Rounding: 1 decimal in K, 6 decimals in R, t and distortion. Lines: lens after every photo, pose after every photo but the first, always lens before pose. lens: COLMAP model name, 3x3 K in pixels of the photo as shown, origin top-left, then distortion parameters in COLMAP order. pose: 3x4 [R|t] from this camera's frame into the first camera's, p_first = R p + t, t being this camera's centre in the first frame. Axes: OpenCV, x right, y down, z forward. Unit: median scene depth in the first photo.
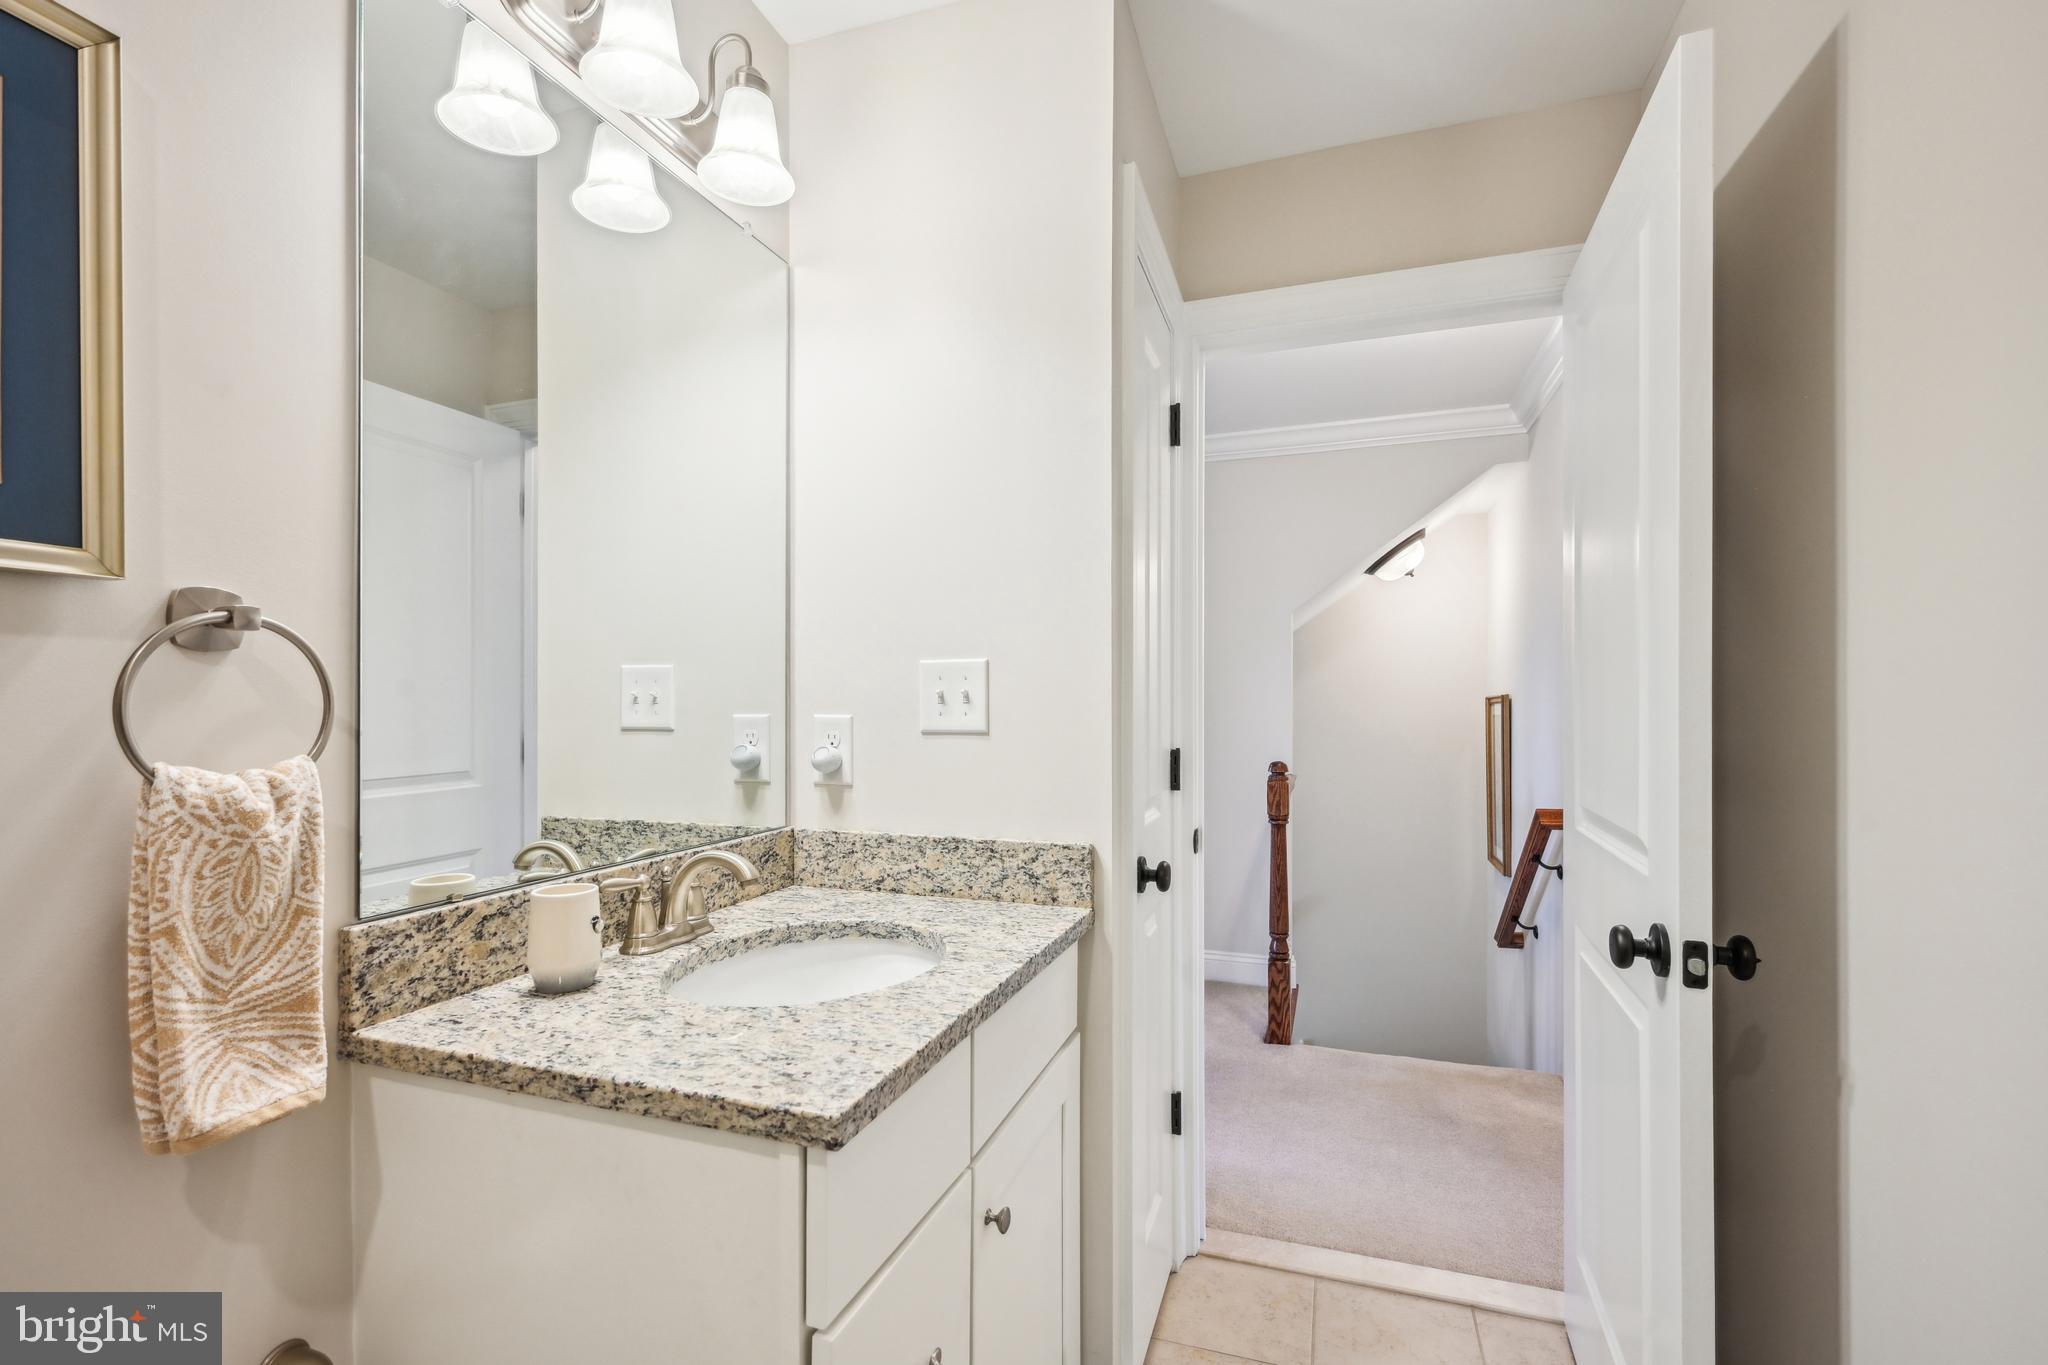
lens RADIAL K [[908.8, 0, 1021.4], [0, 908.8, 697.2], [0, 0, 1]] dist [0.000908, 0.000264]
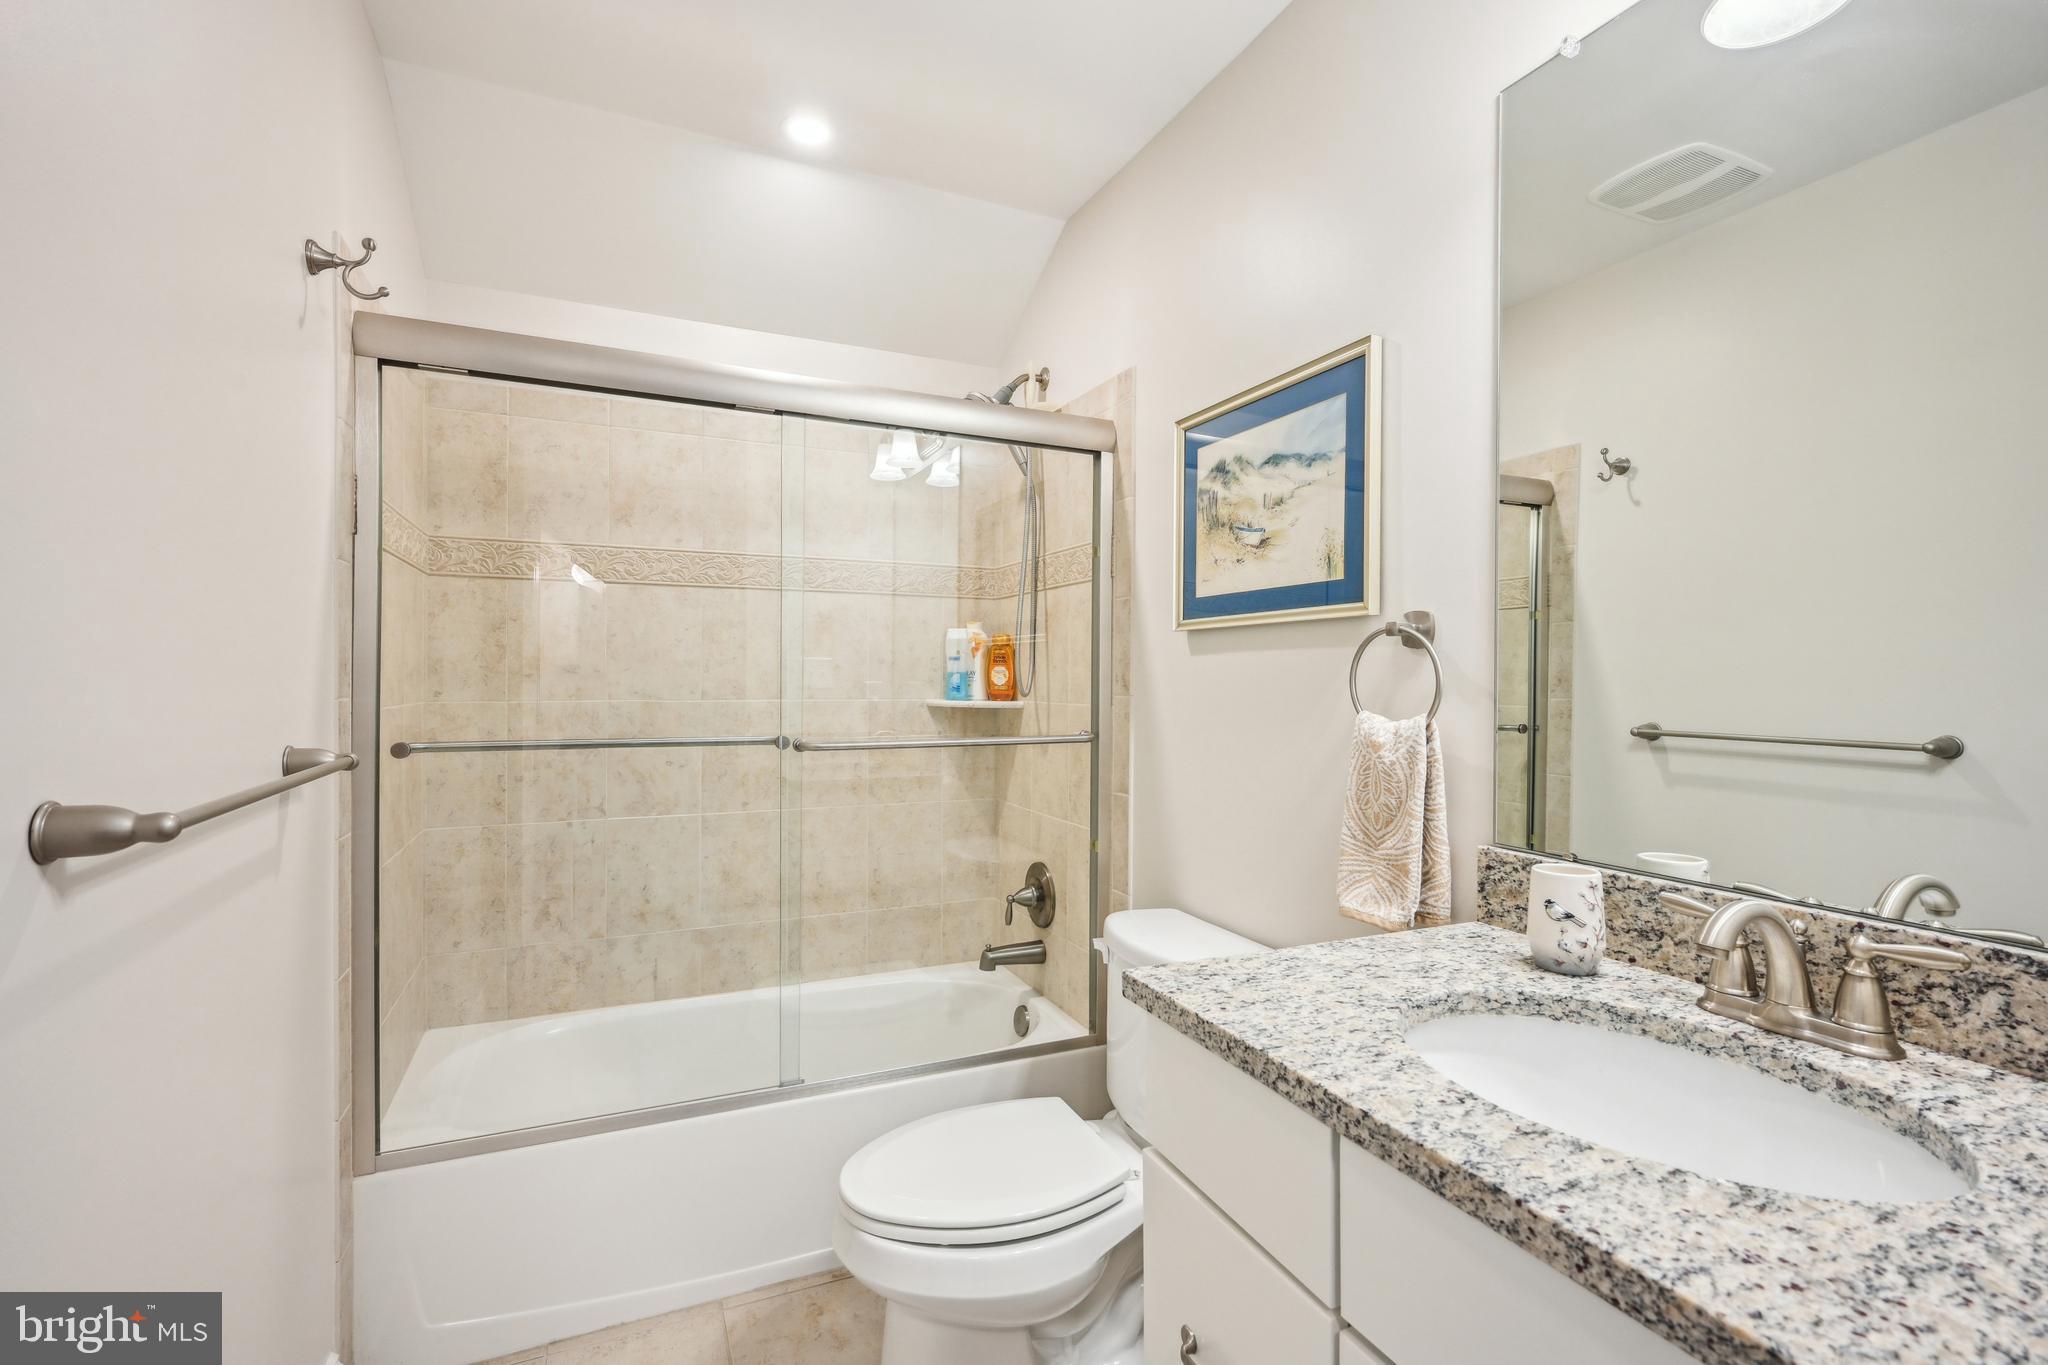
lens RADIAL K [[908.8, 0, 1021.3], [0, 908.8, 680.9], [0, 0, 1]] dist [0.000908, 0.000264]
pose [[-0.724165, 0.000440, -0.689627, 0.681170], [0.001733, 0.999998, -0.001182, 0.006306], [0.689625, -0.002051, -0.724164, 1.461874]]
